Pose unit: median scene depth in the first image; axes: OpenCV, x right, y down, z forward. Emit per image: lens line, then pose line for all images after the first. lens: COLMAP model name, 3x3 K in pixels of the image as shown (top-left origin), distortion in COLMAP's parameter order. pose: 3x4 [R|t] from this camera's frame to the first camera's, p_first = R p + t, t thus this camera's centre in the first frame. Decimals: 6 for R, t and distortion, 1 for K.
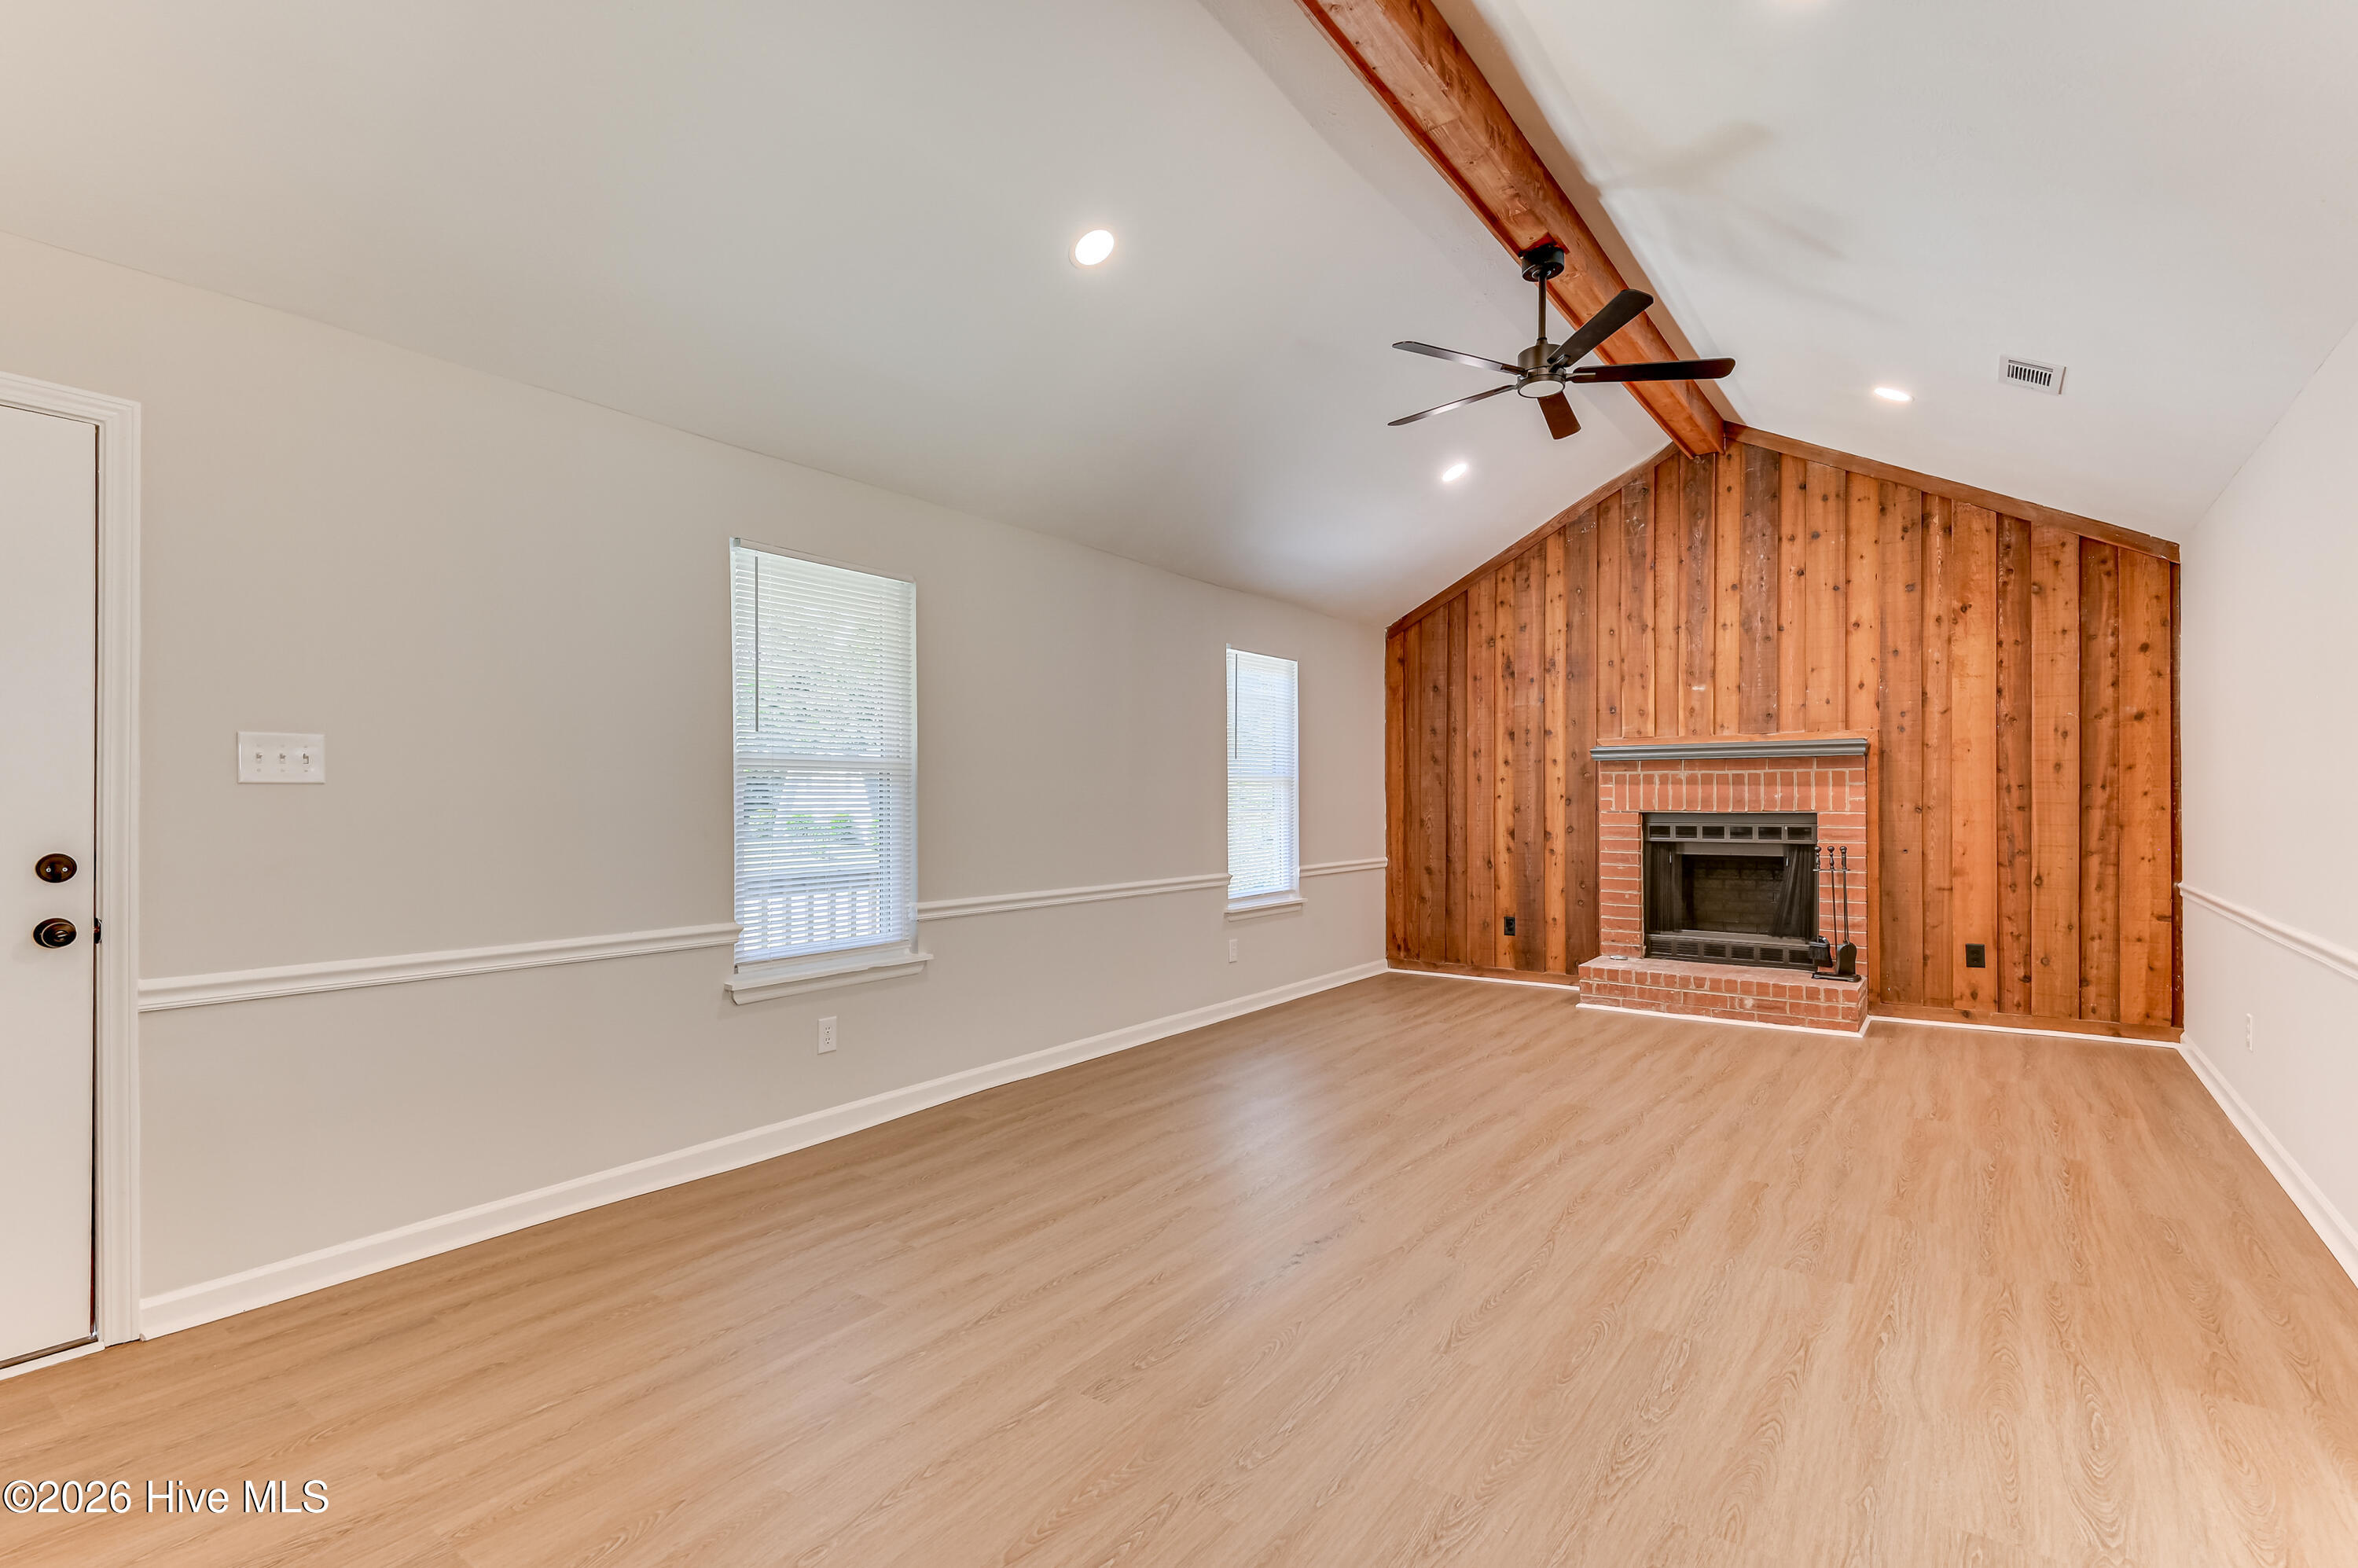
lens RADIAL K [[1087.2, 0, 1167.3], [0, 1087.2, 795.9], [0, 0, 1]] dist [0.041262, -0.013106]
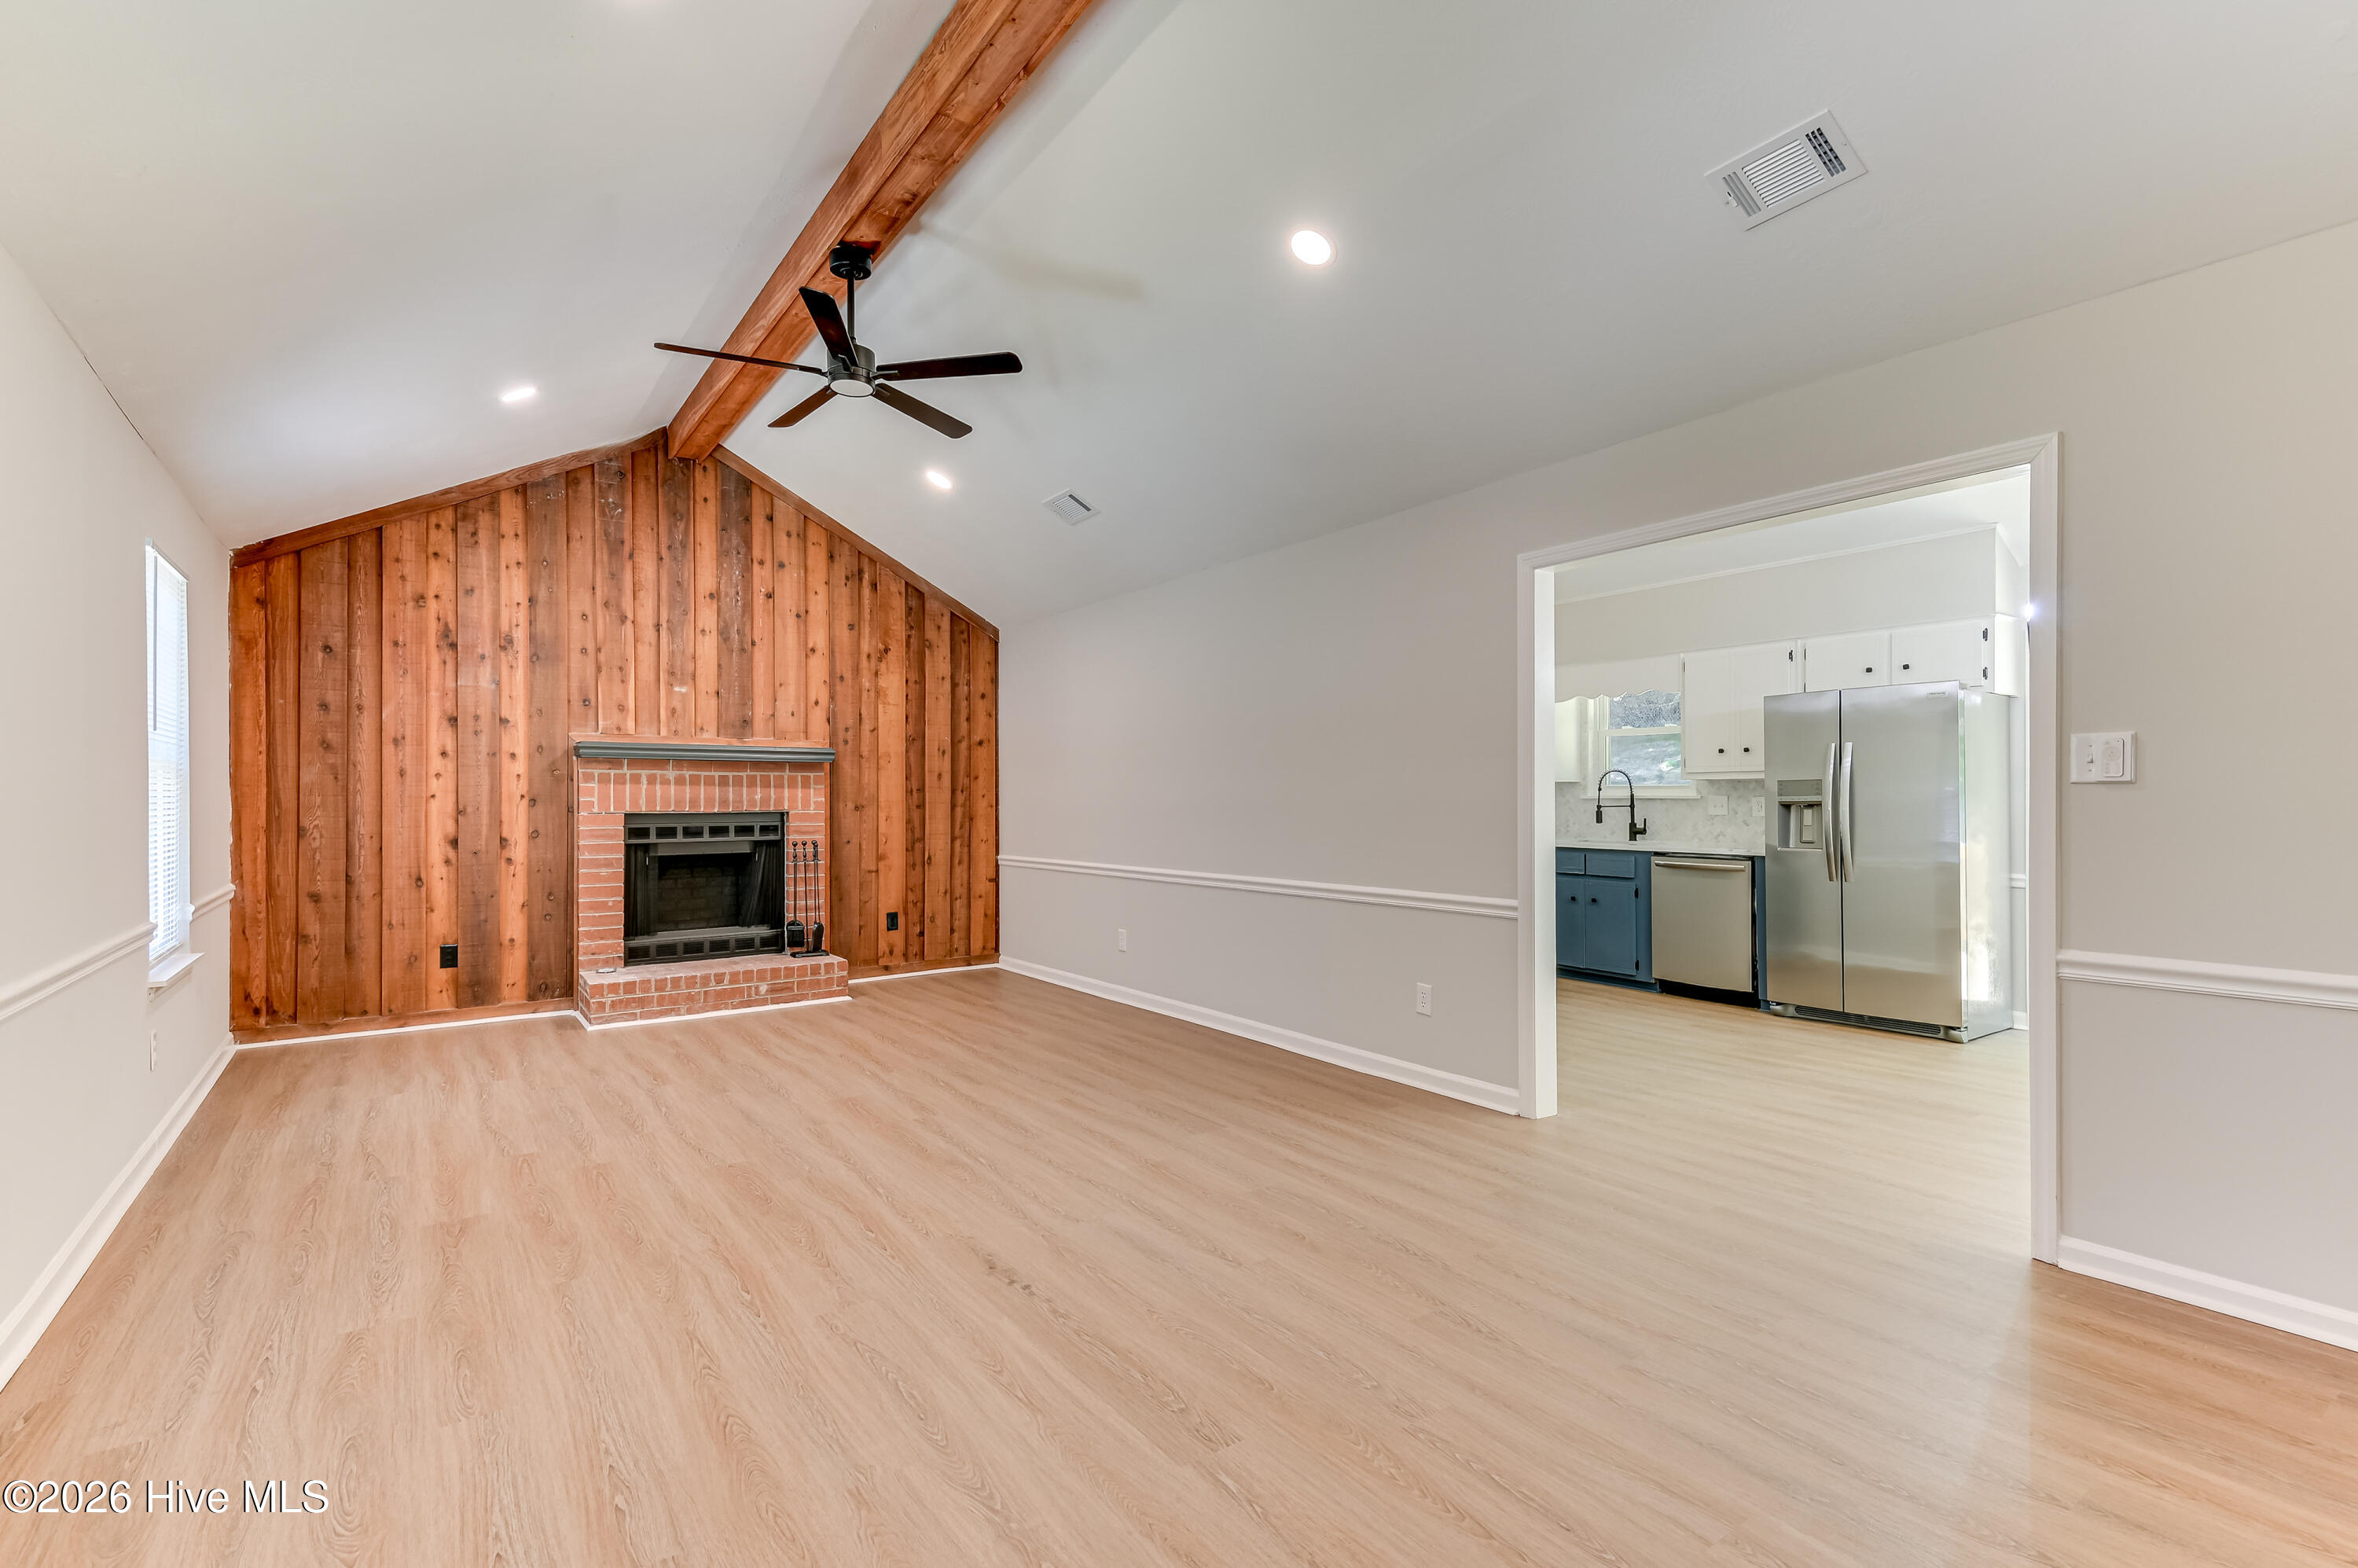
lens RADIAL K [[1087.2, 0, 1167.3], [0, 1087.2, 795.9], [0, 0, 1]] dist [0.041262, -0.013106]
pose [[0.314910, 0.005991, 0.949102, -0.348852], [-0.002079, 0.999982, -0.005622, 0.004571], [-0.949119, -0.000203, 0.314917, 0.277520]]
